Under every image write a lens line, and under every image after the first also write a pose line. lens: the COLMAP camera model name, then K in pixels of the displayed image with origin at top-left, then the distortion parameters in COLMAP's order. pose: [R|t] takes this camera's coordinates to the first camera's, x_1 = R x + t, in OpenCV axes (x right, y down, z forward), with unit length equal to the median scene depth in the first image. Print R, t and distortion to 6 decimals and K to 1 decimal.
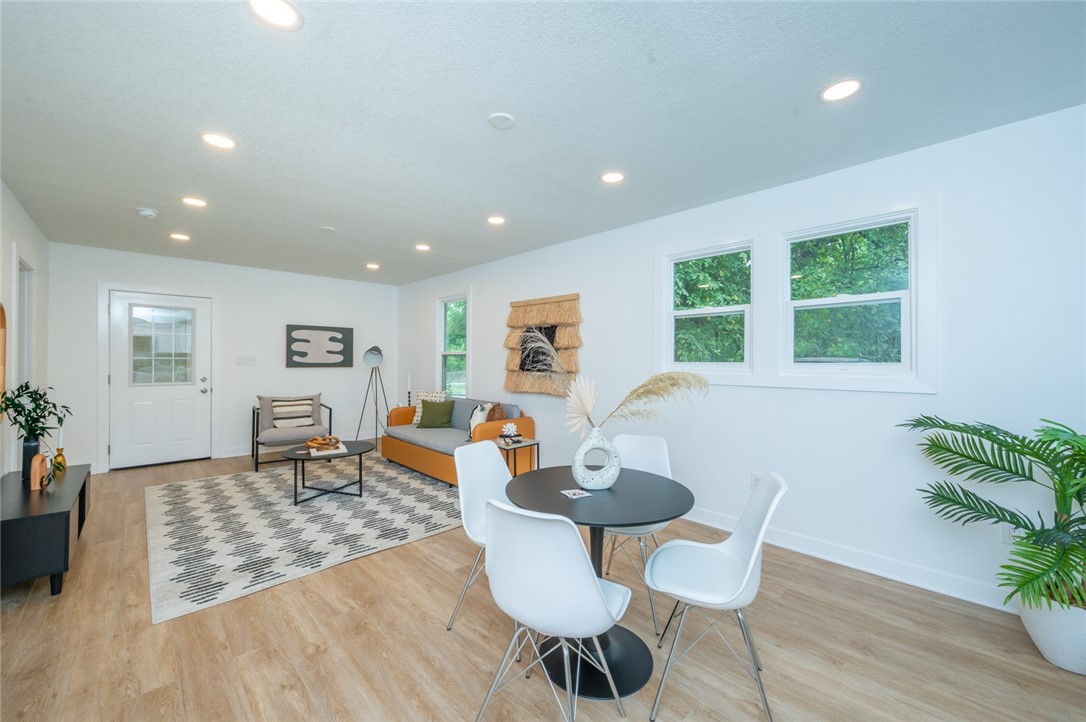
lens RADIAL K [[426.2, 0, 543.0], [0, 426.2, 361.0], [0, 0, 1]] dist [0.000942, 0.000116]
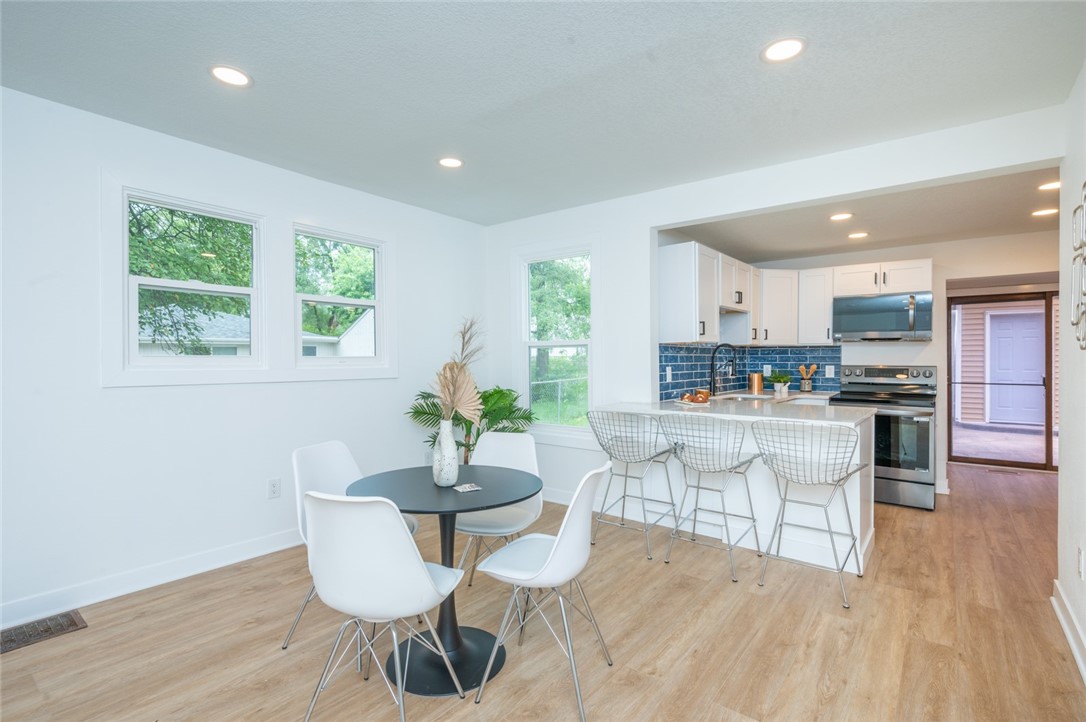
lens RADIAL K [[505.7, 0, 543.0], [0, 505.7, 361.0], [0, 0, 1]] dist [0.000148, 0.001031]
pose [[-0.129236, -0.003890, 0.991606, -0.497640], [0.001592, 0.999990, 0.004130, 0.008263], [-0.991613, 0.002113, -0.129228, 0.448719]]
